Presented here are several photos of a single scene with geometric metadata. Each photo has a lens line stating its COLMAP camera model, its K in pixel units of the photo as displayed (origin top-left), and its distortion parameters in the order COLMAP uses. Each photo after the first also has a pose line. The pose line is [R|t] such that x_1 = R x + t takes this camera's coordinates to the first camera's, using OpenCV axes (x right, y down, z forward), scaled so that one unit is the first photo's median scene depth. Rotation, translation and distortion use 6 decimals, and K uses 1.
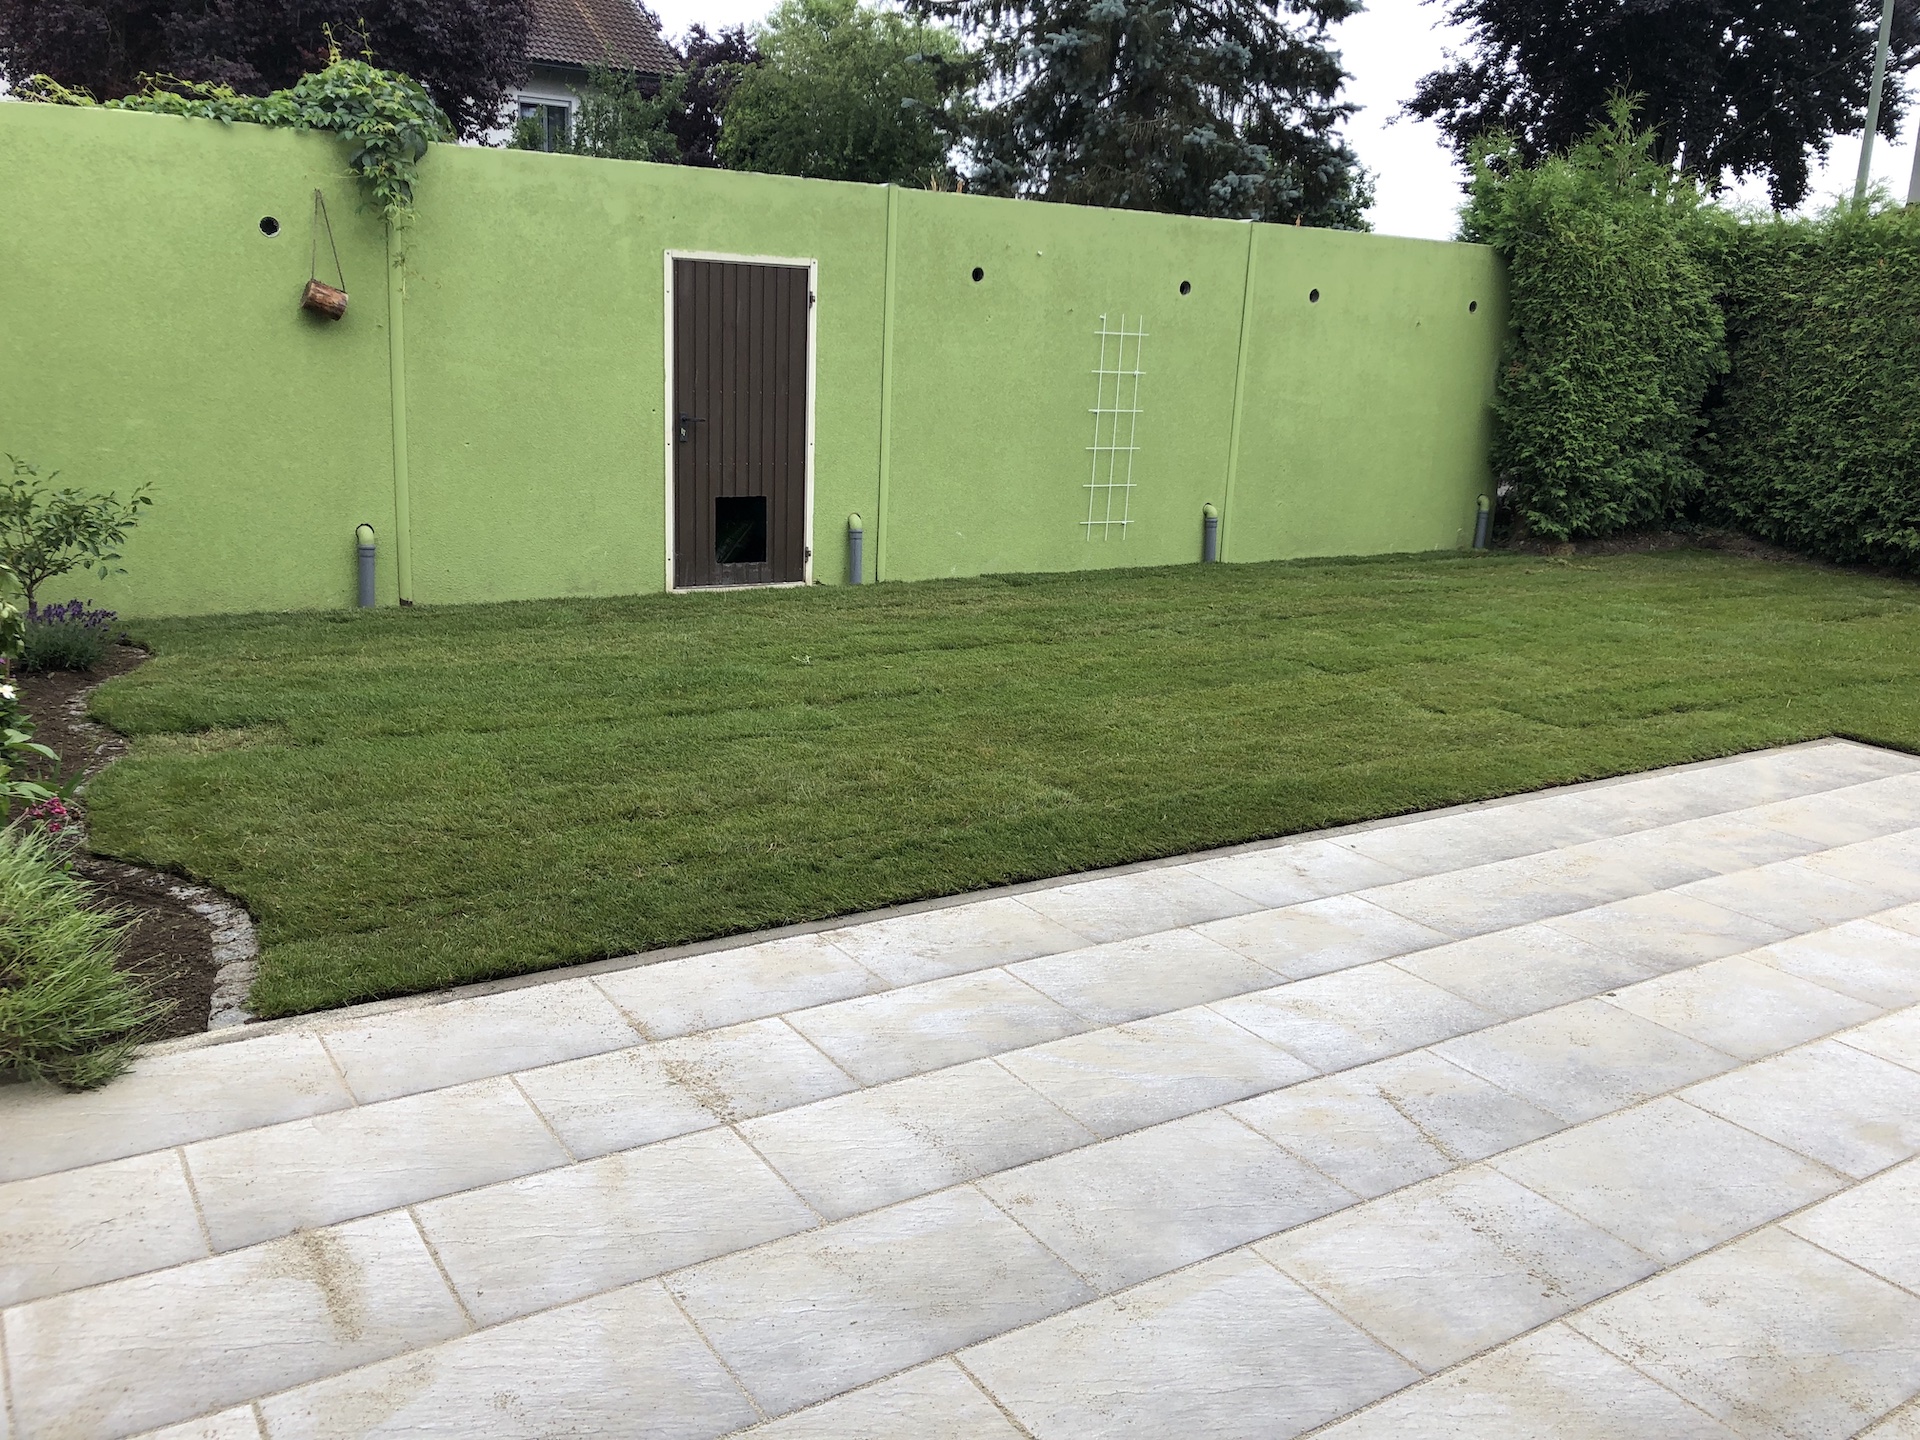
lens RADIAL K [[1556.2, 0, 971.2], [0, 1556.2, 701.9], [0, 0, 1]] dist [0.032205, -0.033776]
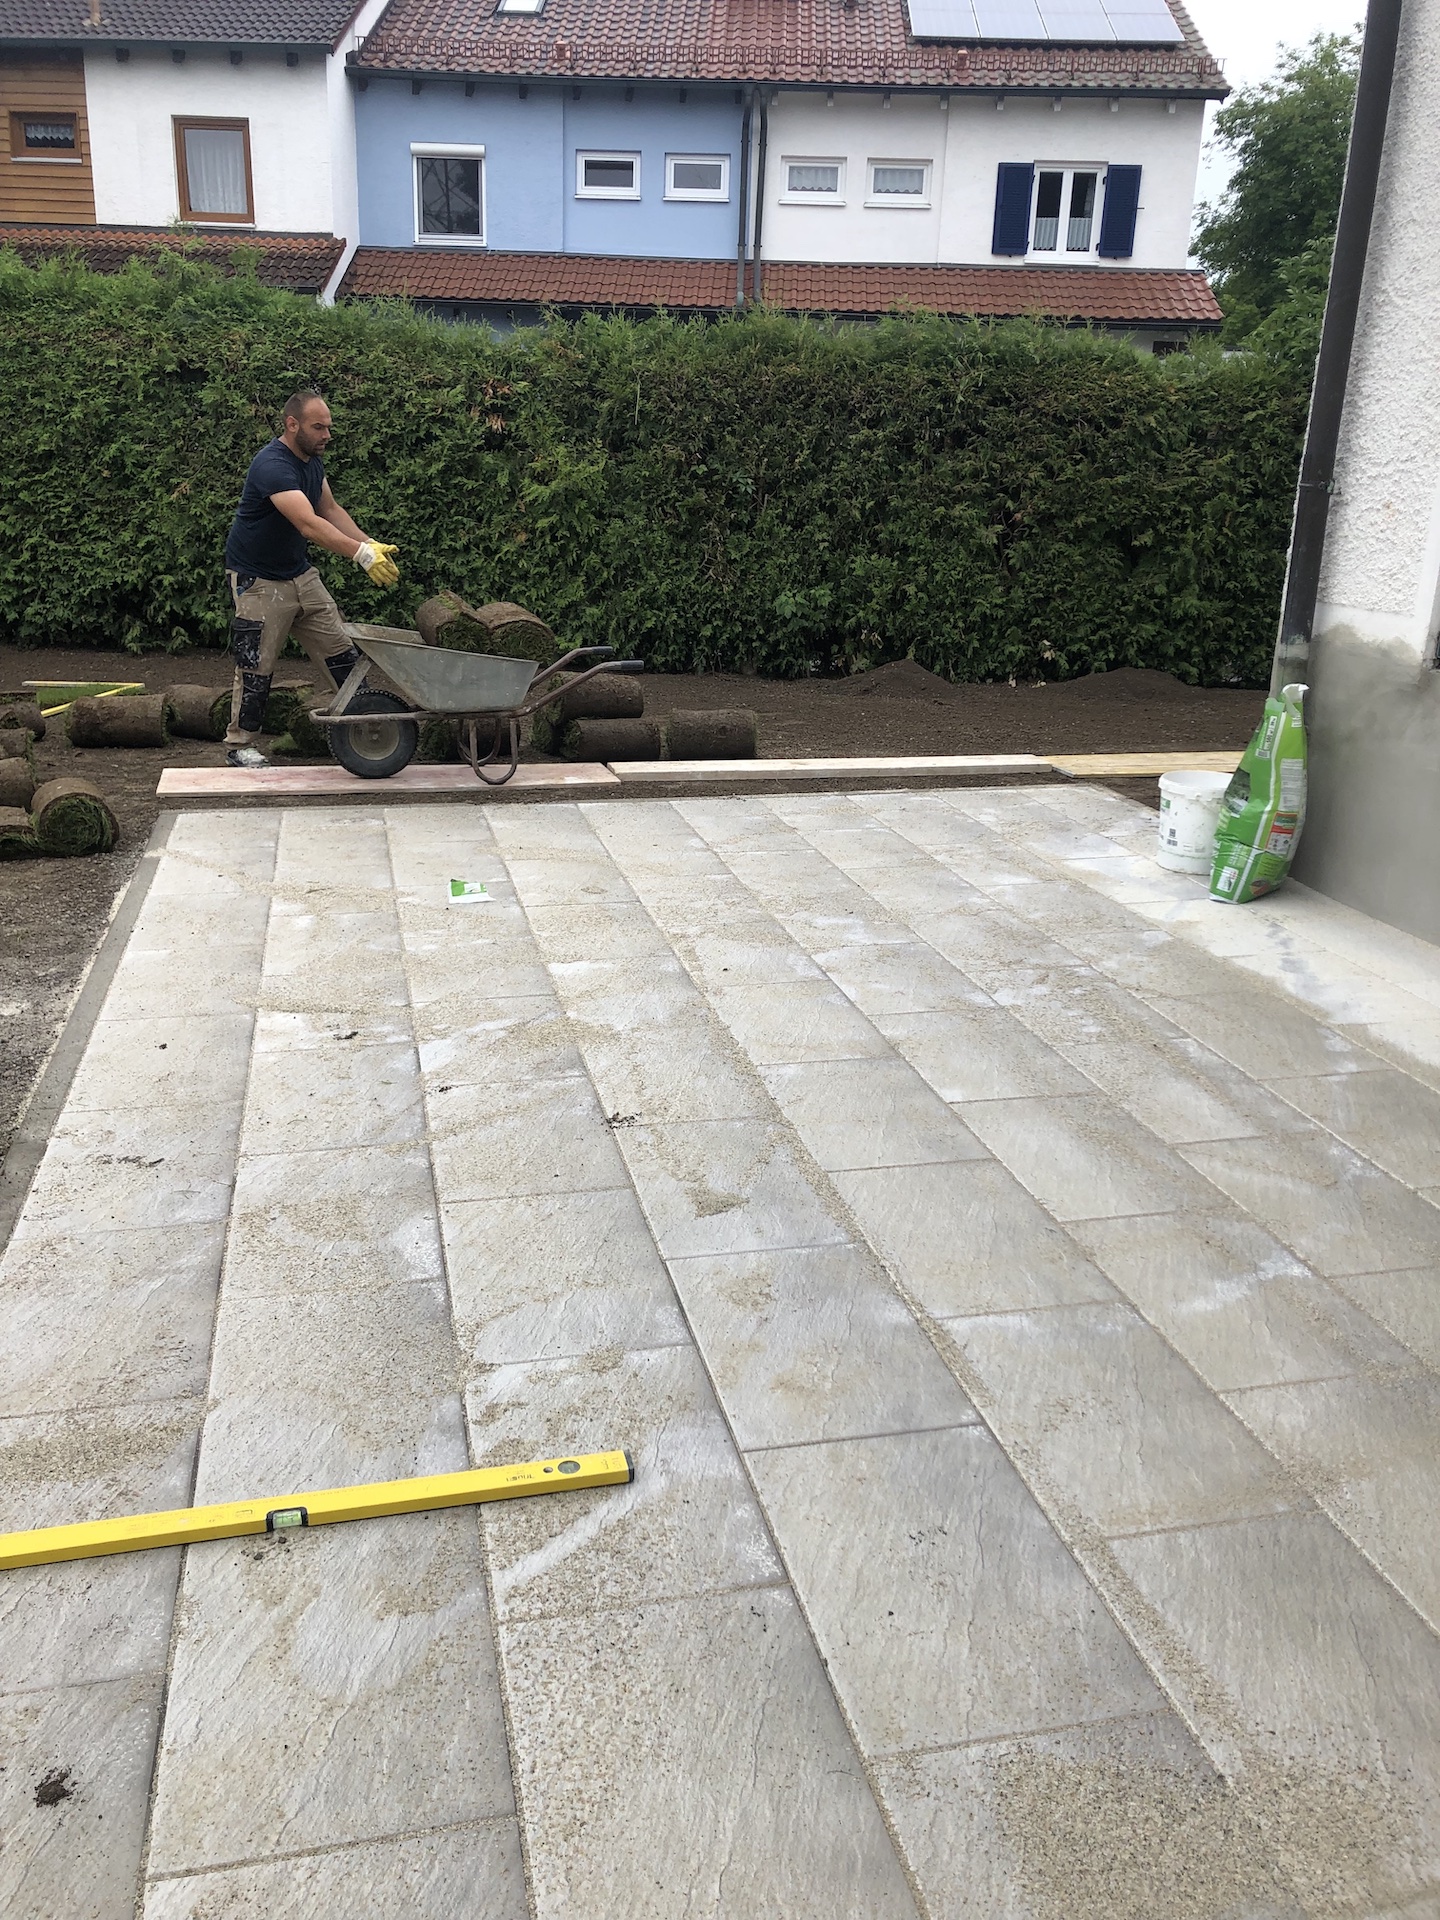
lens RADIAL K [[1556.2, 0, 698.9], [0, 1556.2, 940.3], [0, 0, 1]] dist [0.032205, -0.033776]
pose [[0.344638, -0.316811, 0.883660, -0.131833], [0.205481, 0.943962, 0.258291, -0.052179], [-0.915970, 0.092558, 0.390424, 0.209339]]
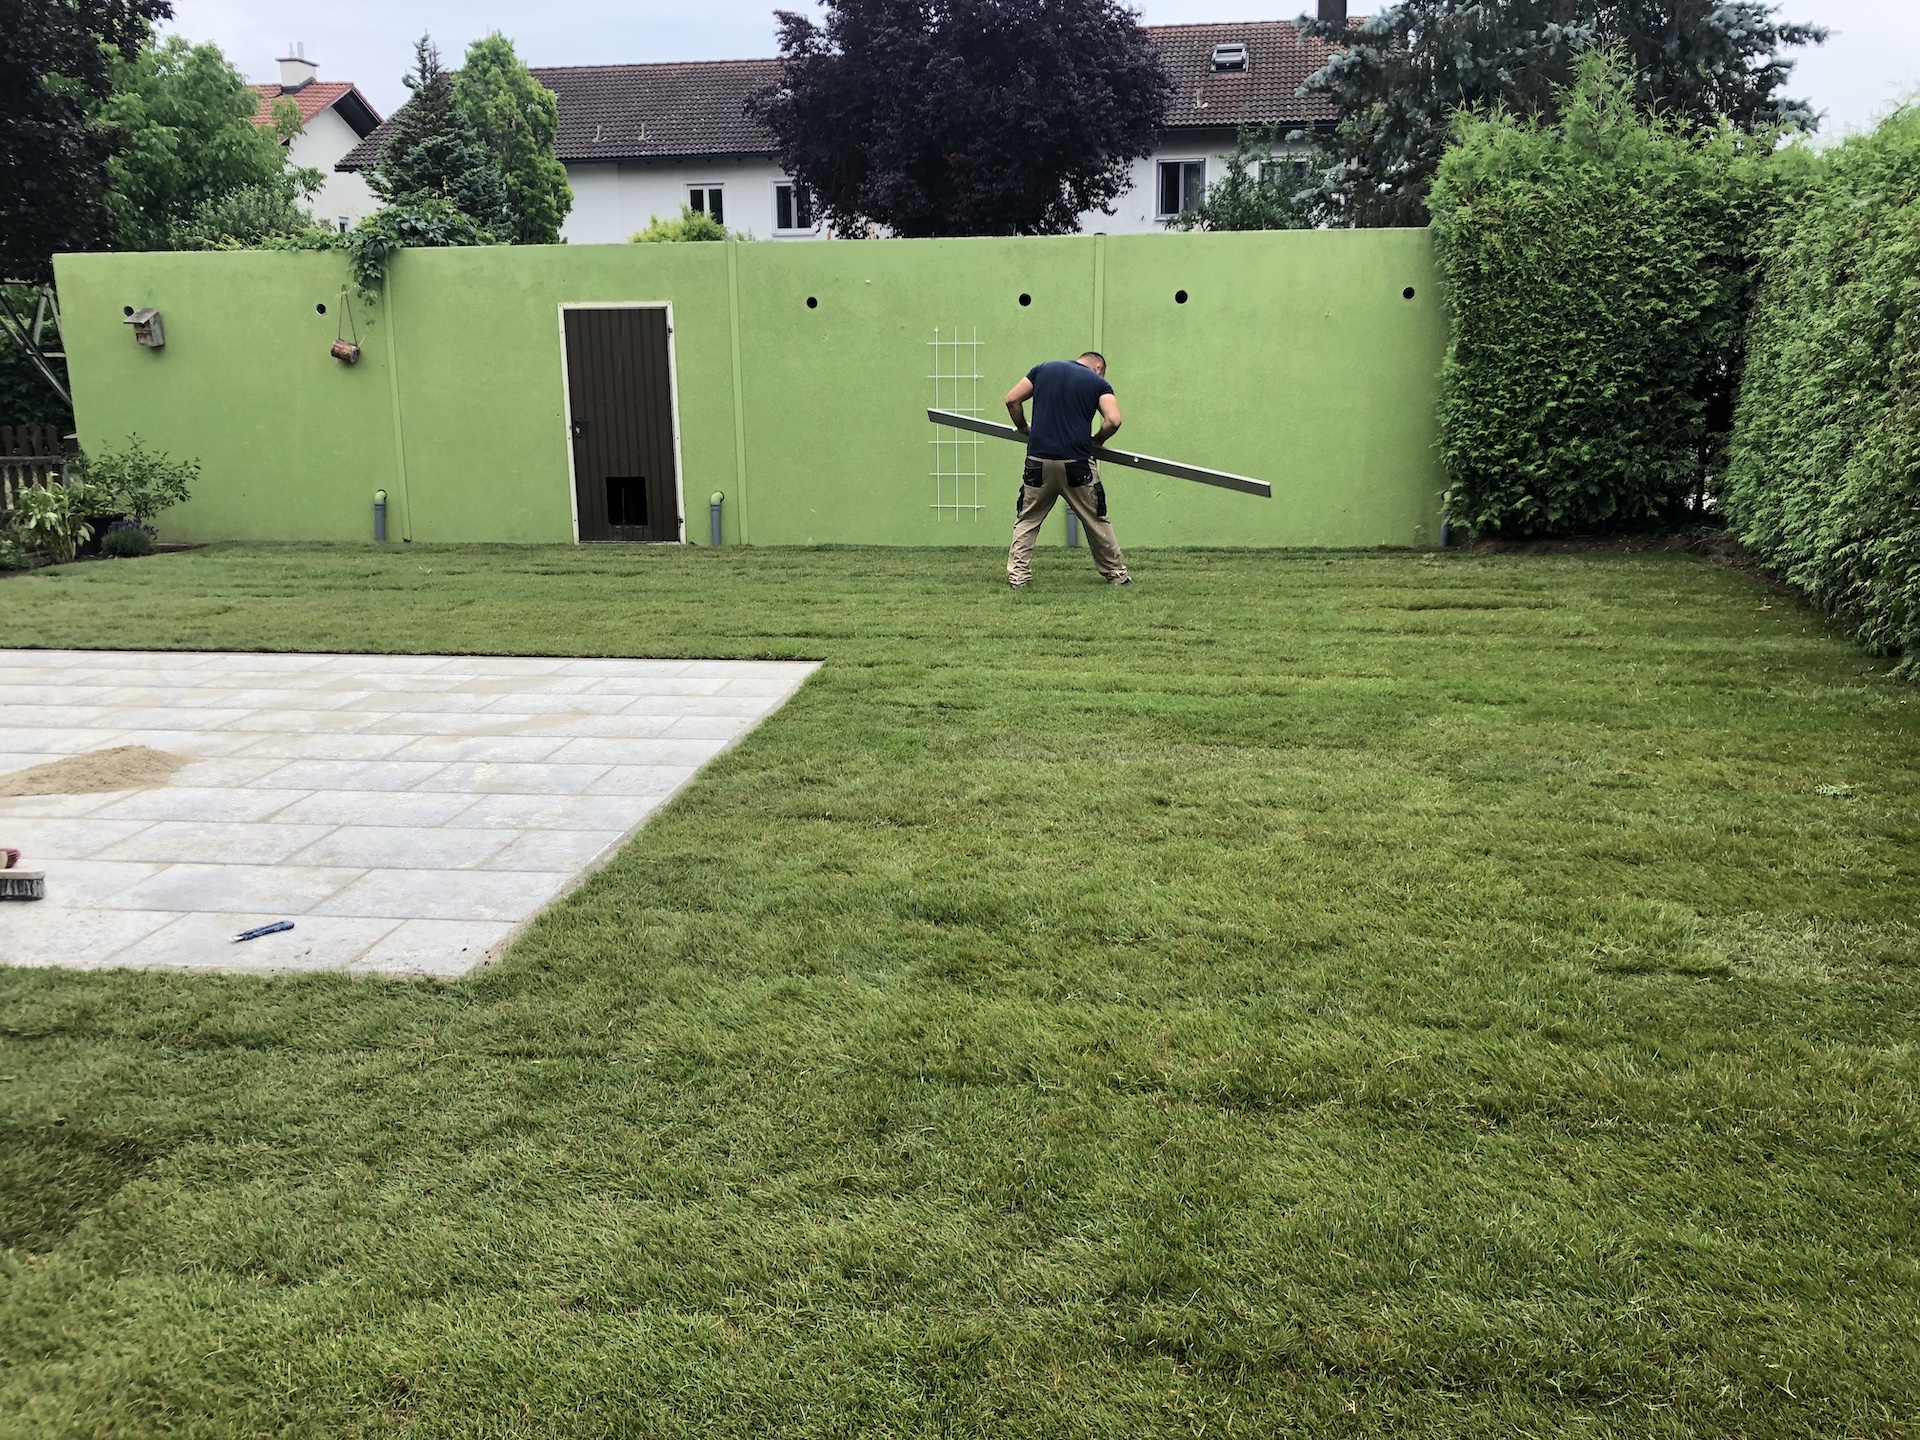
lens RADIAL K [[1556.1, 0, 967.0], [0, 1556.1, 729.6], [0, 0, 1]] dist [0.025489, -0.005577]
pose [[0.771004, 0.098328, -0.629194, 0.851735], [-0.104764, 0.994131, 0.026982, 0.019493], [0.628154, 0.045113, 0.776780, 0.107475]]
